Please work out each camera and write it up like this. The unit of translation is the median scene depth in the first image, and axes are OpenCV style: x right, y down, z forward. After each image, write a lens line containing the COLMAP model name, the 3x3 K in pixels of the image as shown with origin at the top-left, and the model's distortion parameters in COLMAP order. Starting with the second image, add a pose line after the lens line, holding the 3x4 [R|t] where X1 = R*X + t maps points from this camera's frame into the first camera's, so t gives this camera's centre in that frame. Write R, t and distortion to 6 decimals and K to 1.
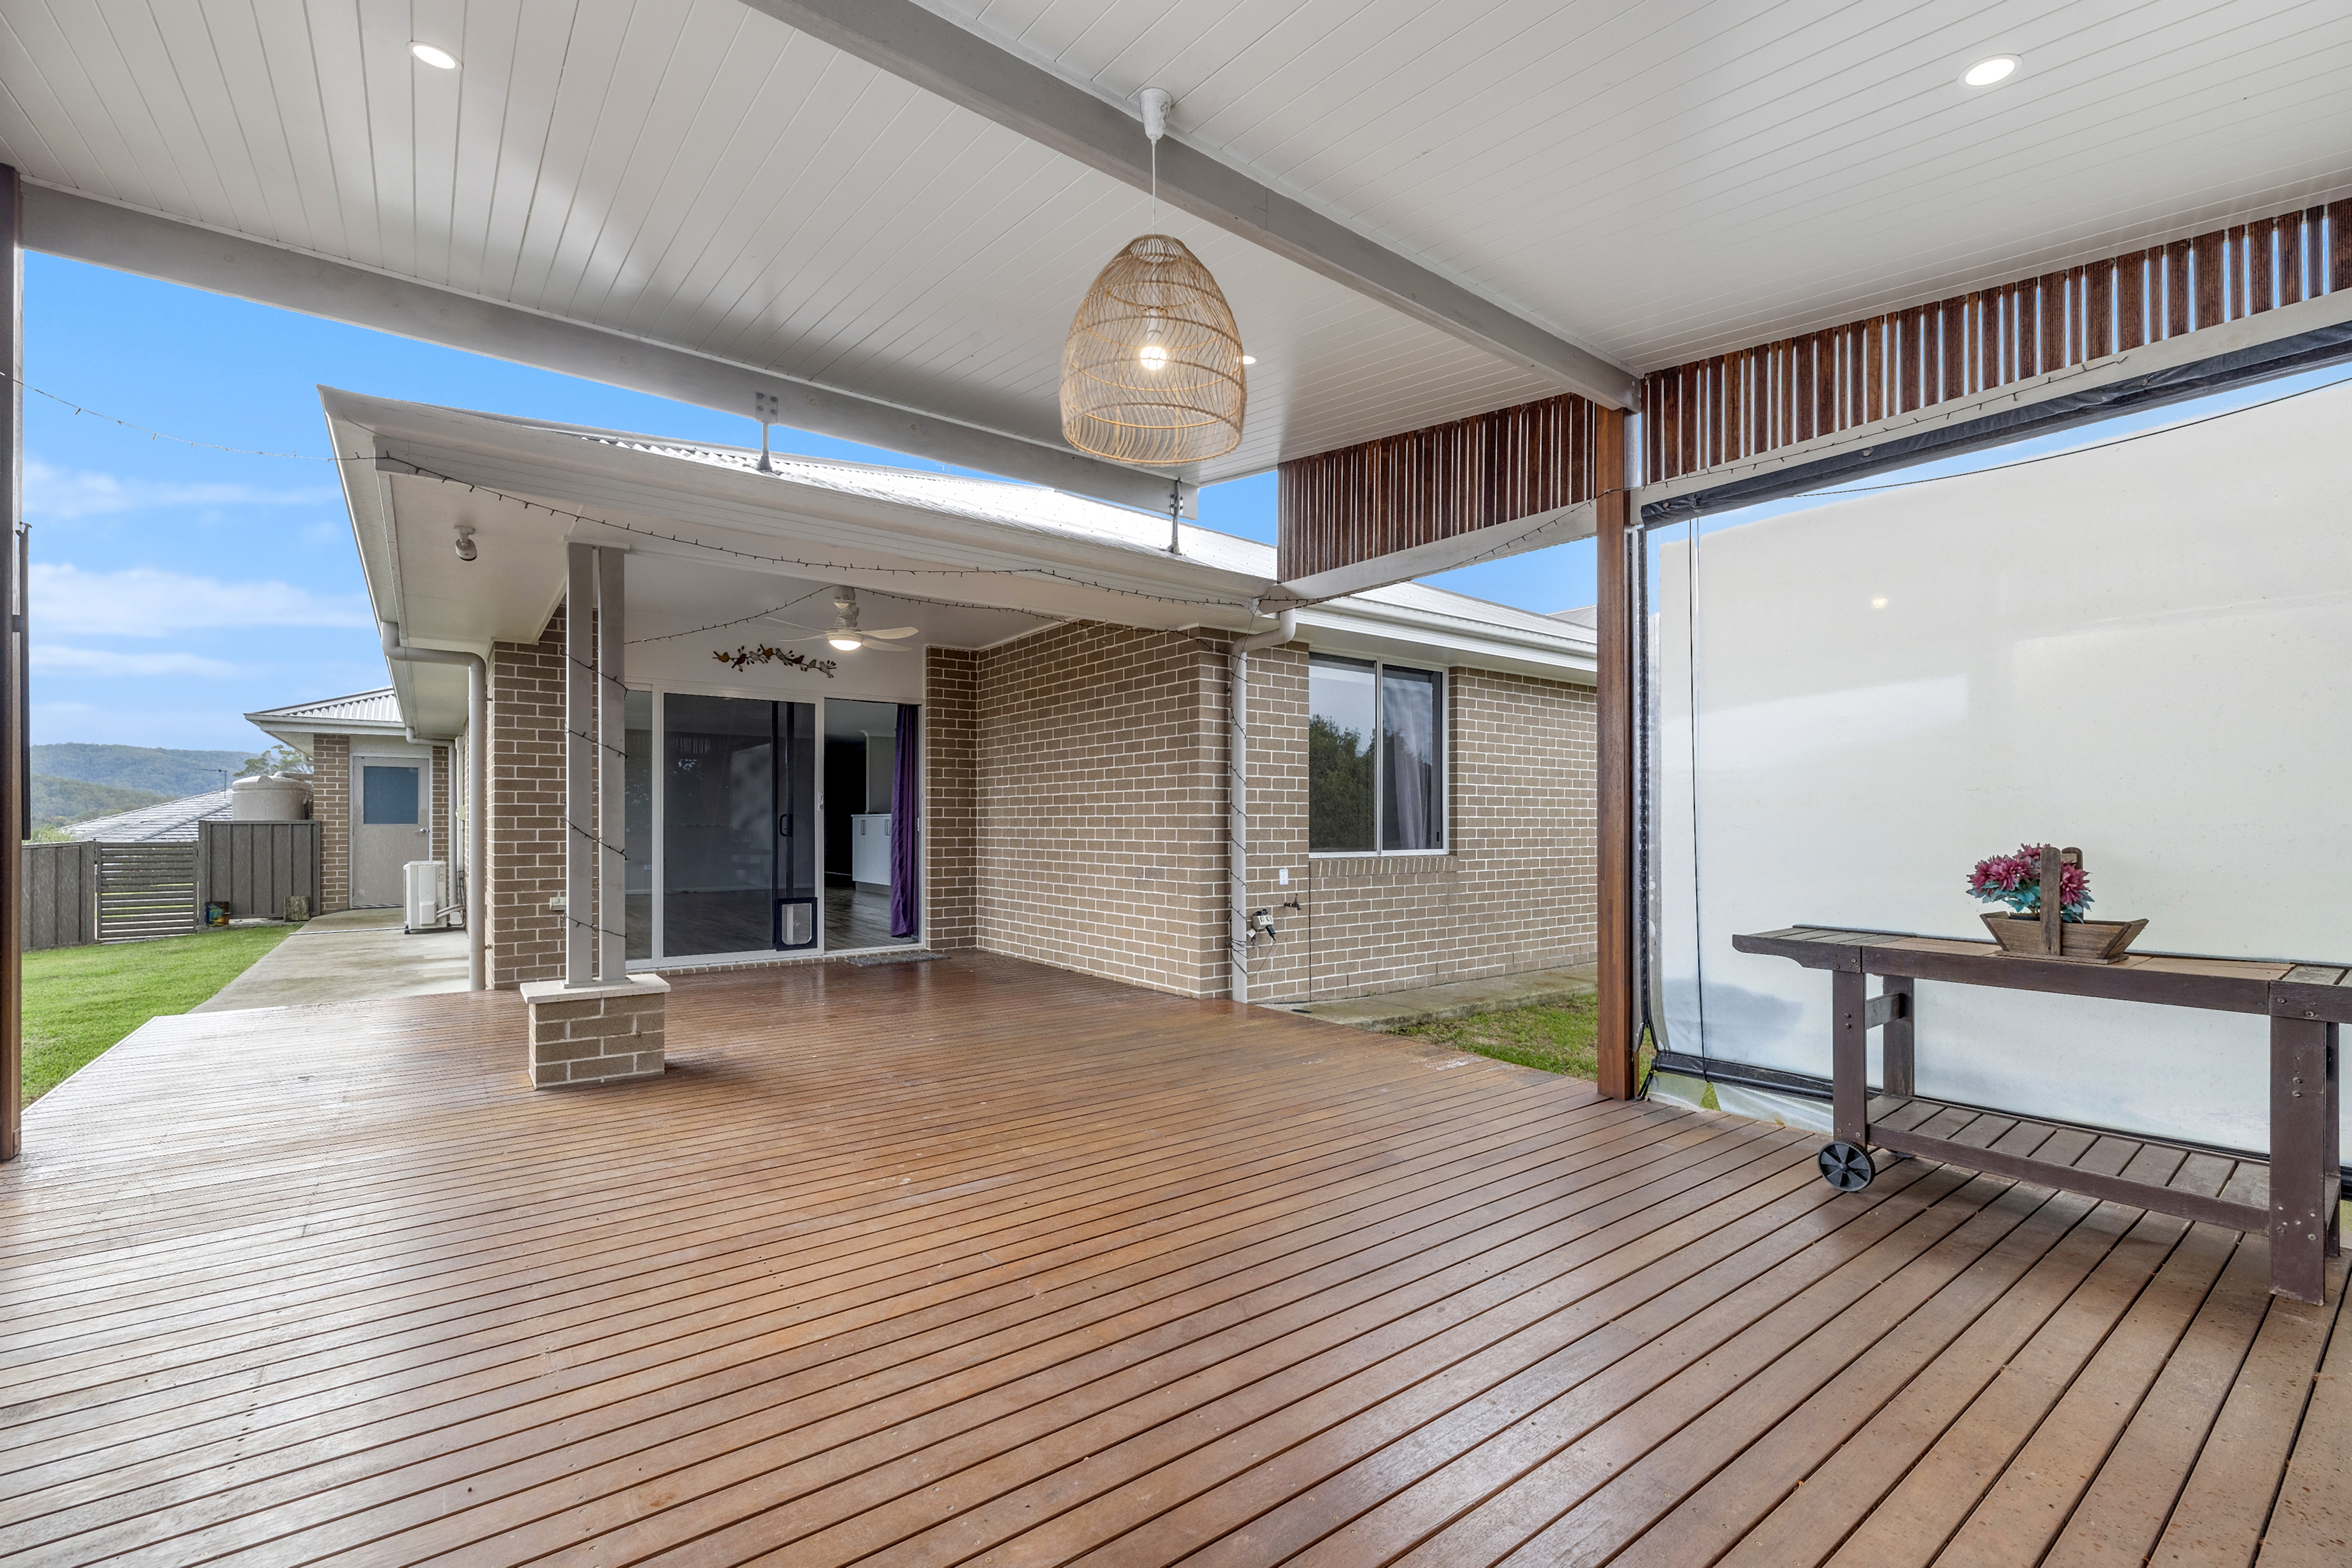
lens RADIAL K [[1007.3, 0, 1194.8], [0, 1007.3, 817.2], [0, 0, 1]] dist [-0.000298, -0.000460]
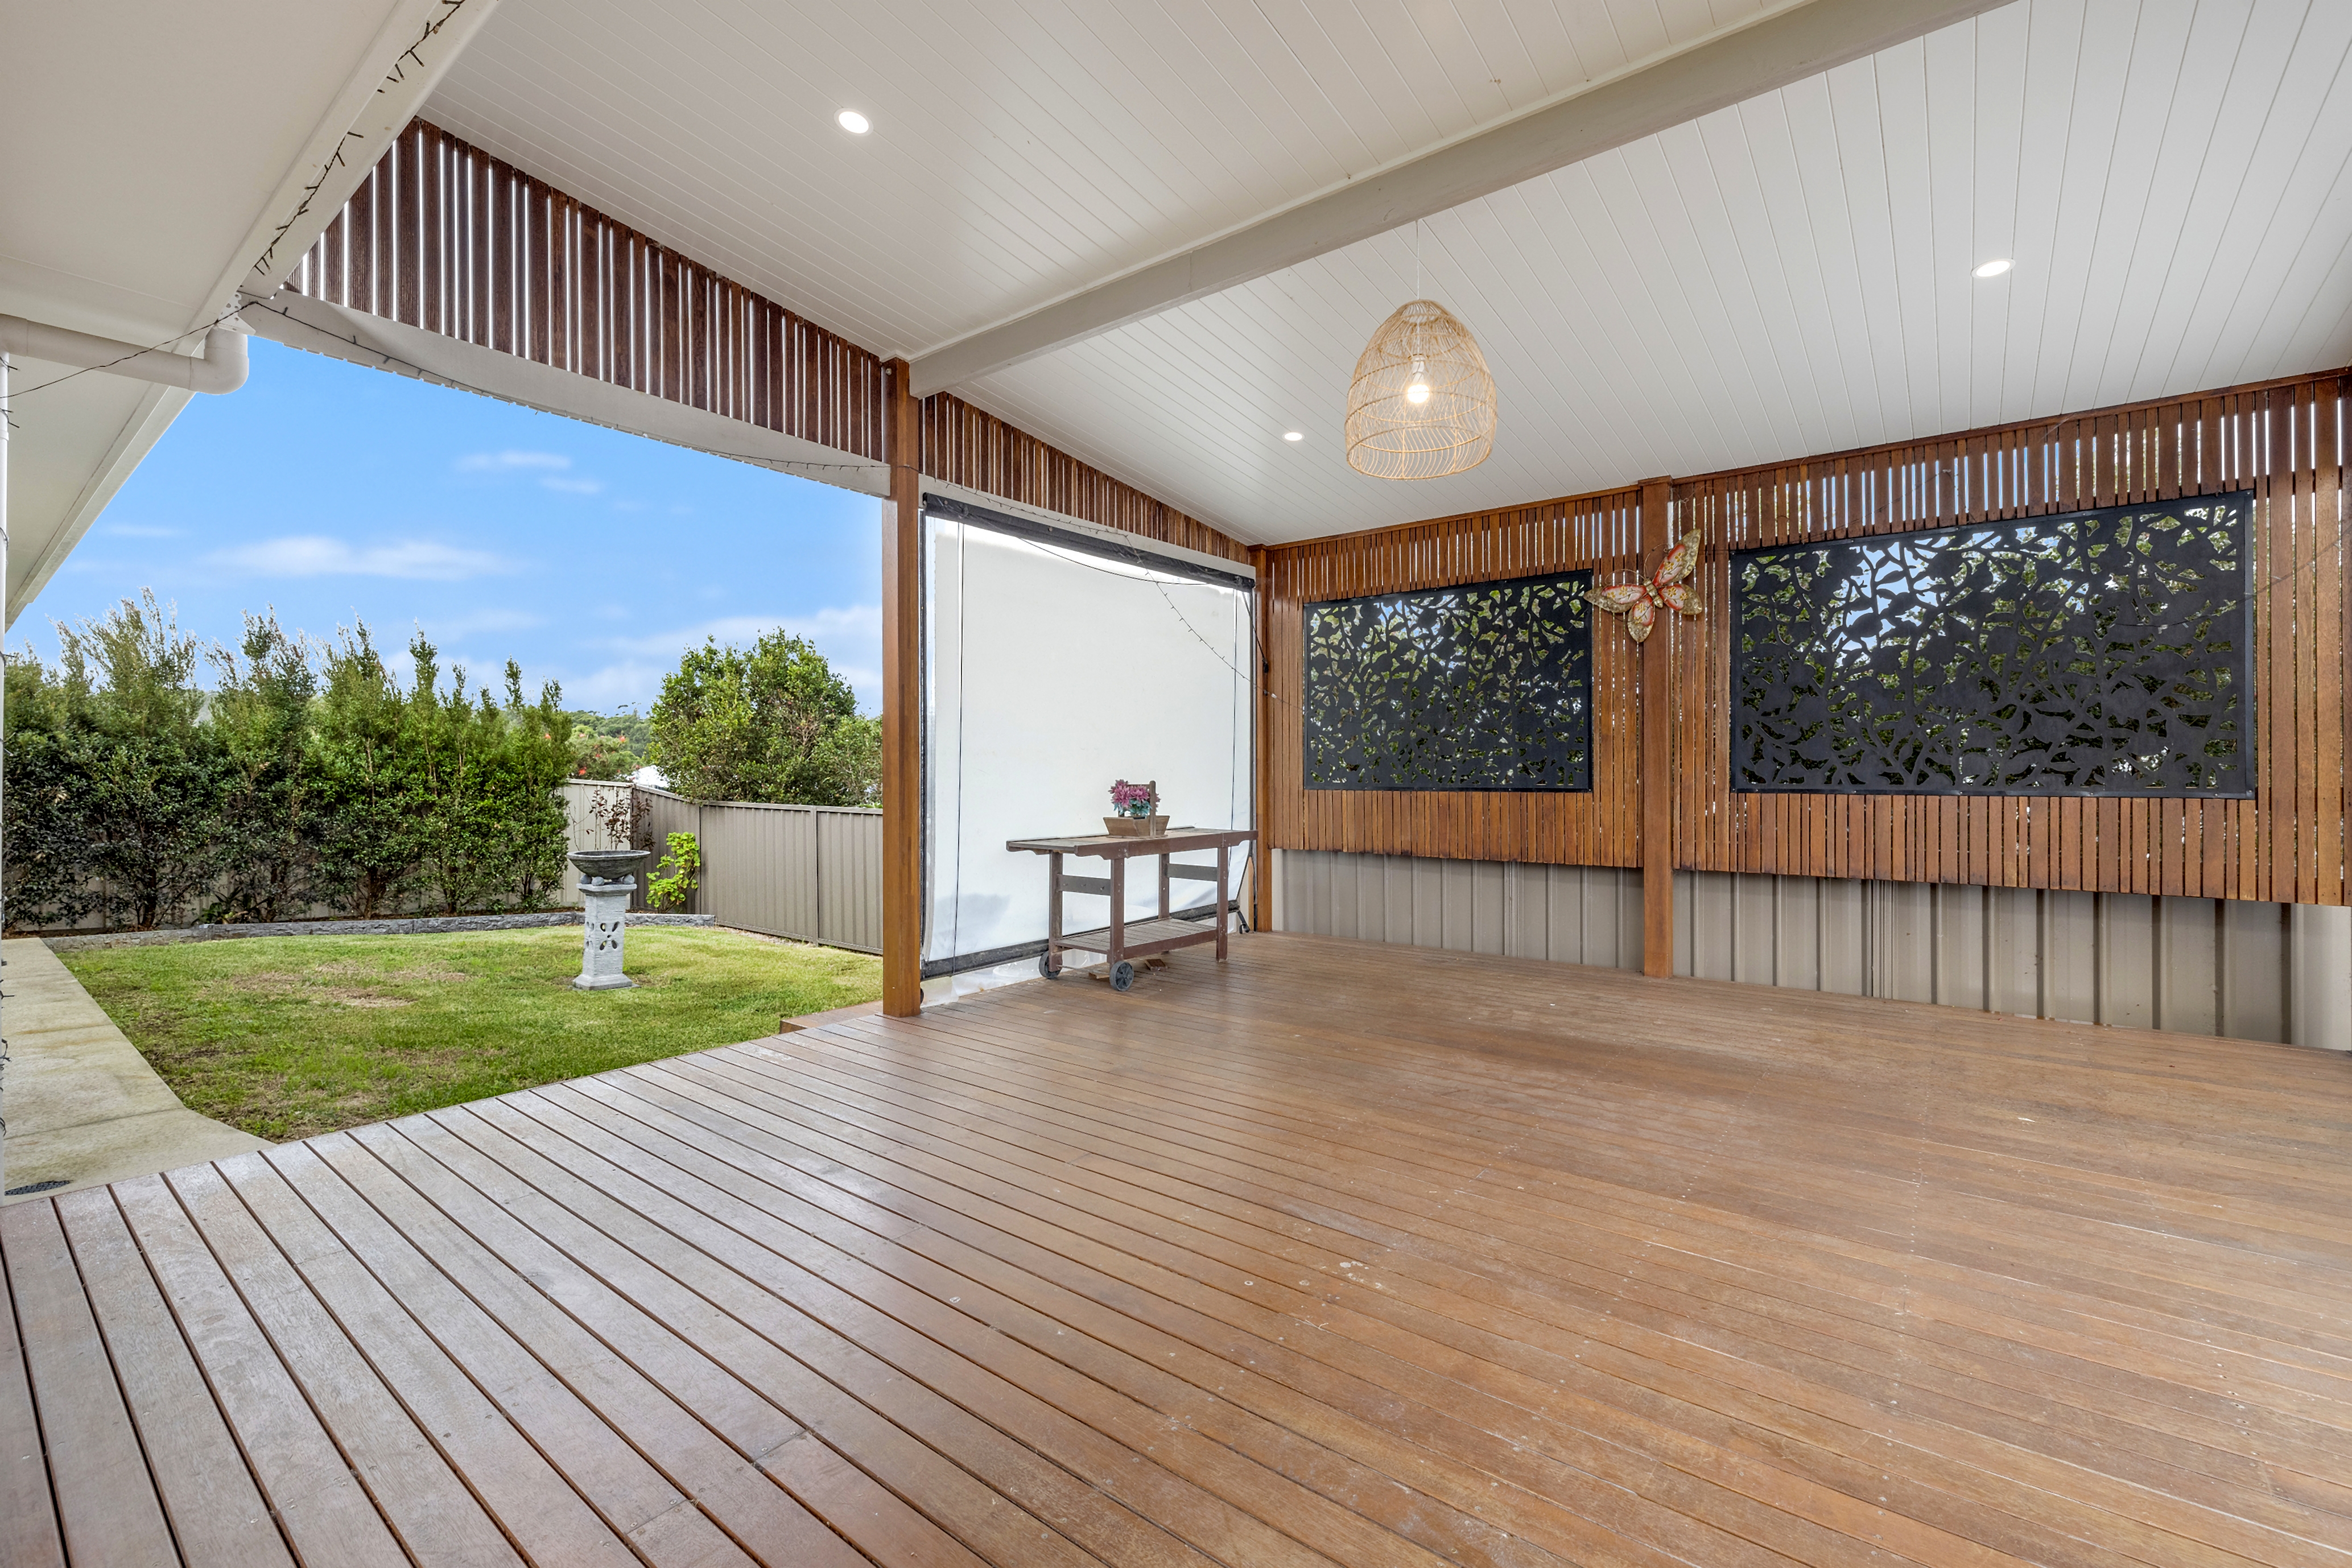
lens RADIAL K [[1007.3, 0, 1183.8], [0, 1007.3, 770.4], [0, 0, 1]] dist [-0.000298, -0.000460]
pose [[-0.254741, 0.001066, 0.967009, -0.318975], [-0.006046, 0.999978, -0.002695, 0.004142], [-0.966990, -0.006533, -0.254729, 0.431197]]
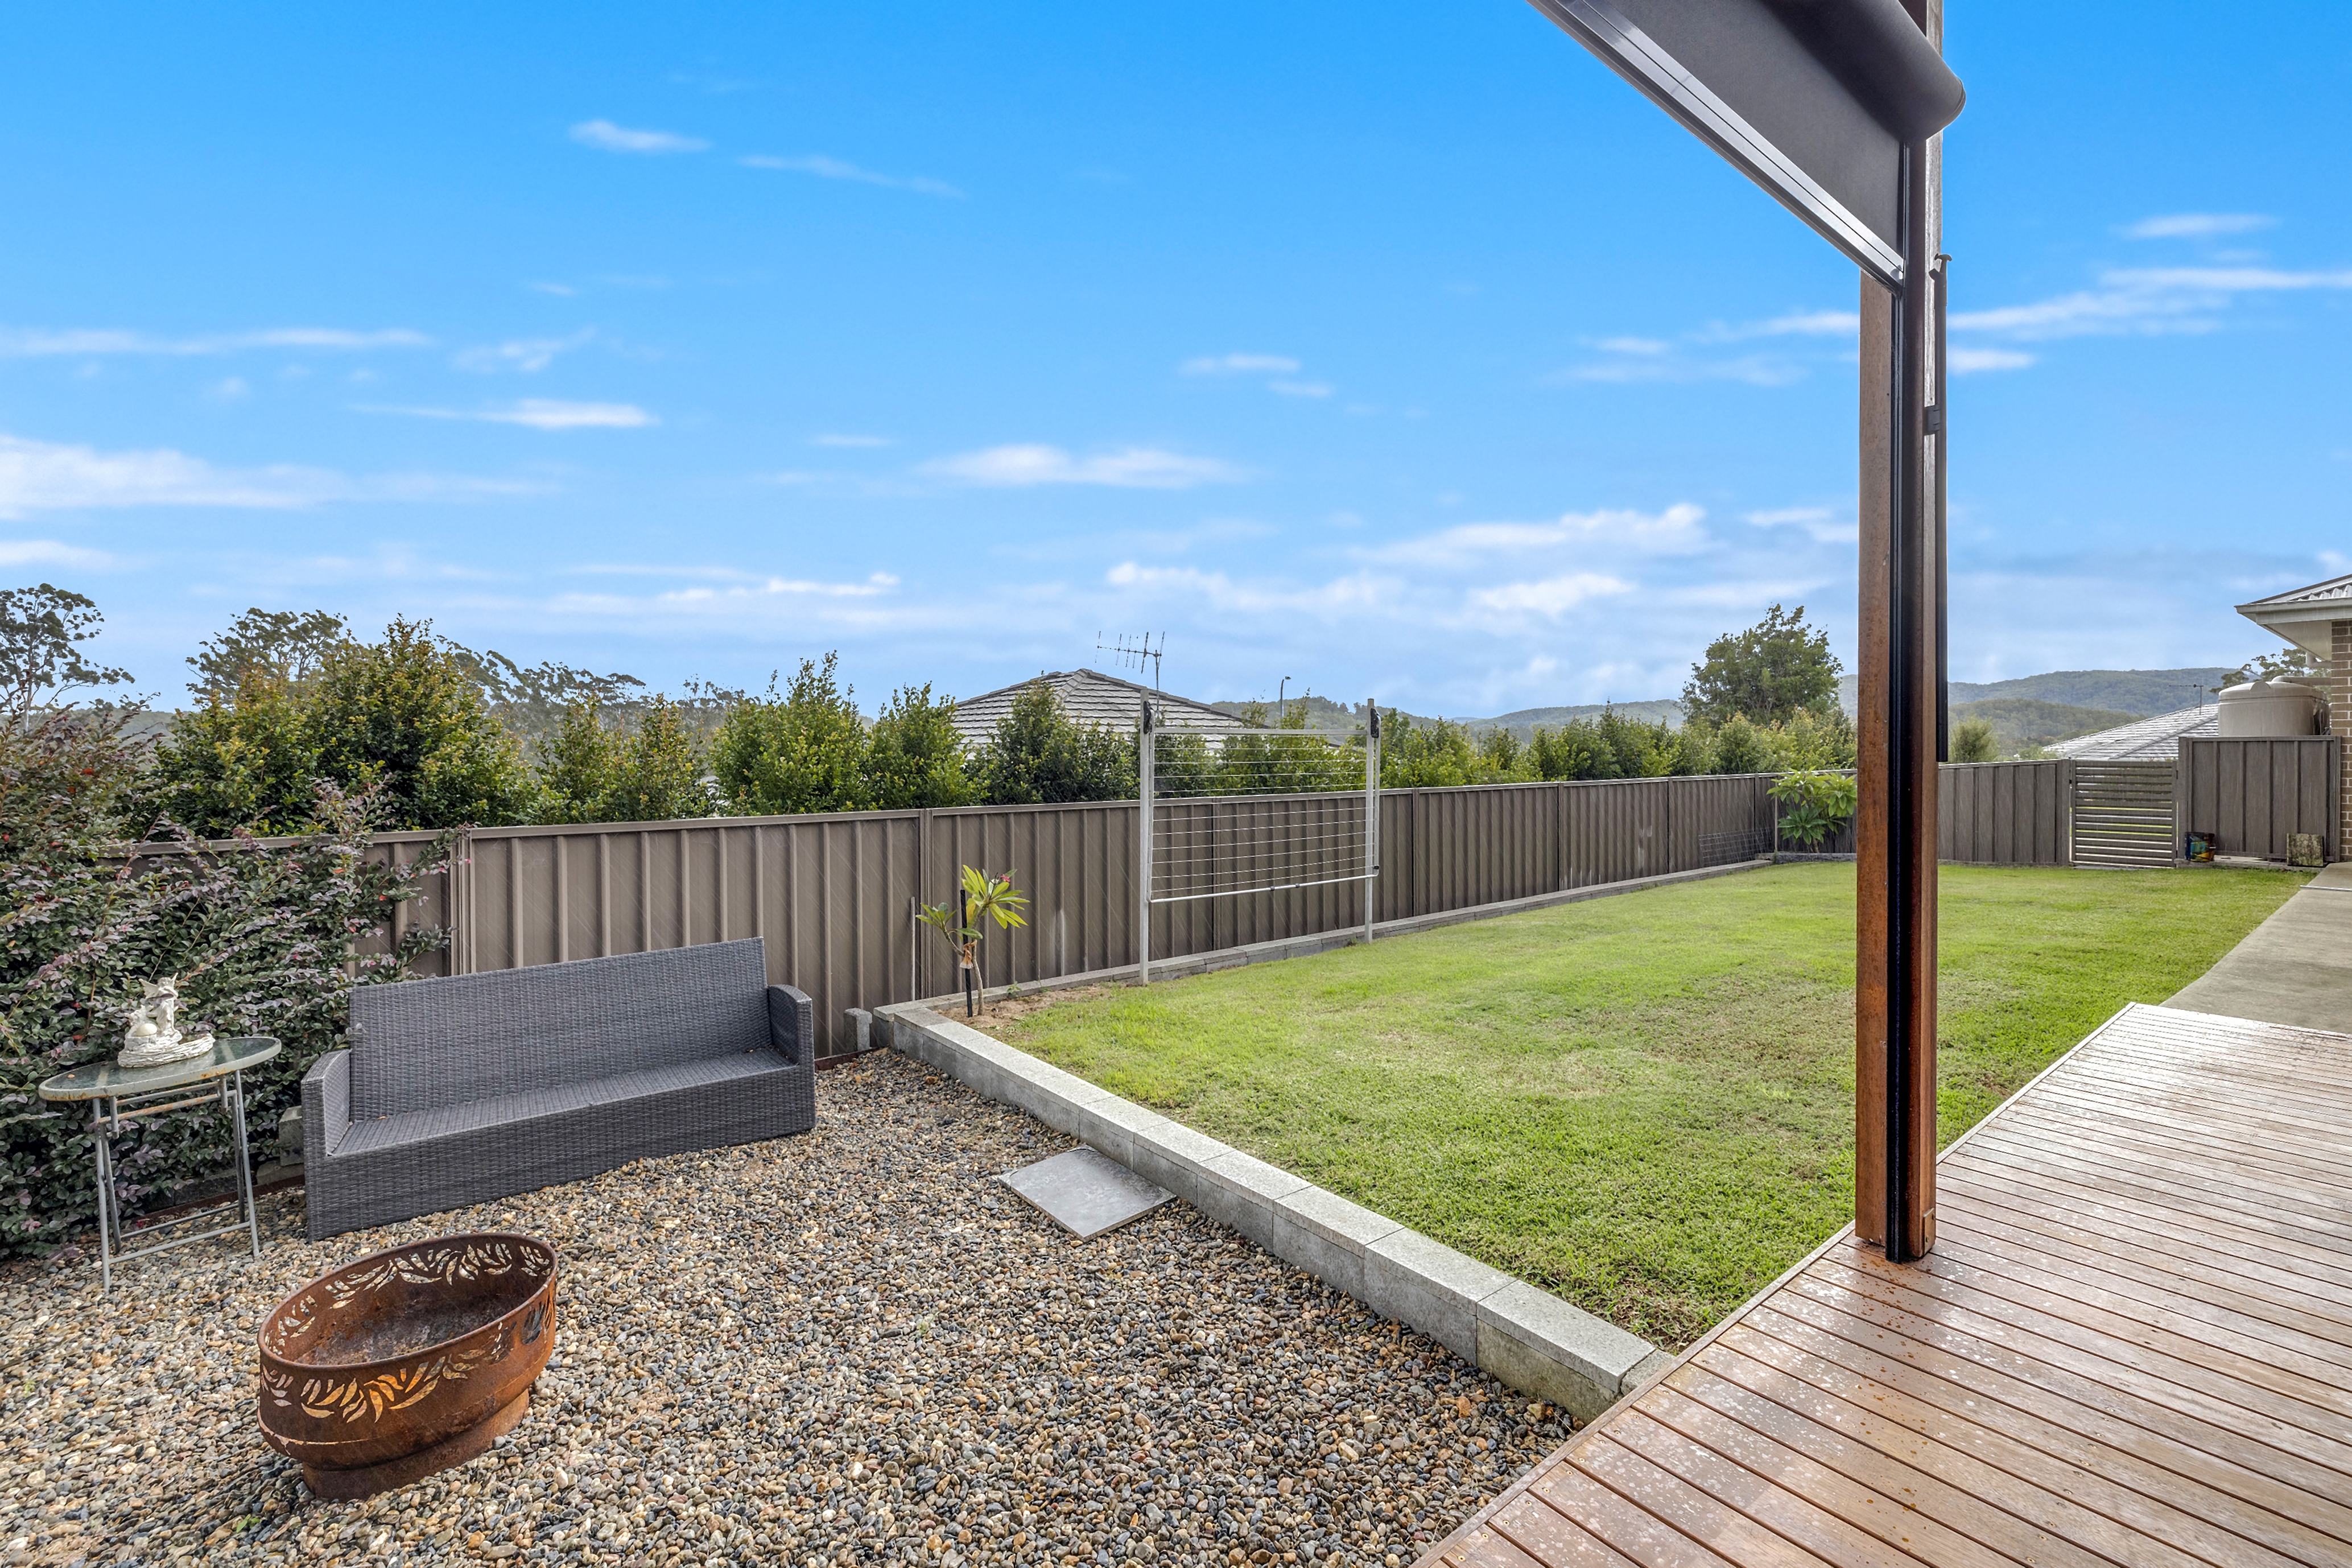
lens RADIAL K [[1007.3, 0, 1176.1], [0, 1007.3, 764.3], [0, 0, 1]] dist [-0.000298, -0.000460]
pose [[0.011451, 0.017512, -0.999781, -0.202005], [0.010796, 0.999786, 0.017636, 0.002735], [0.999876, -0.010995, 0.011259, 0.193055]]
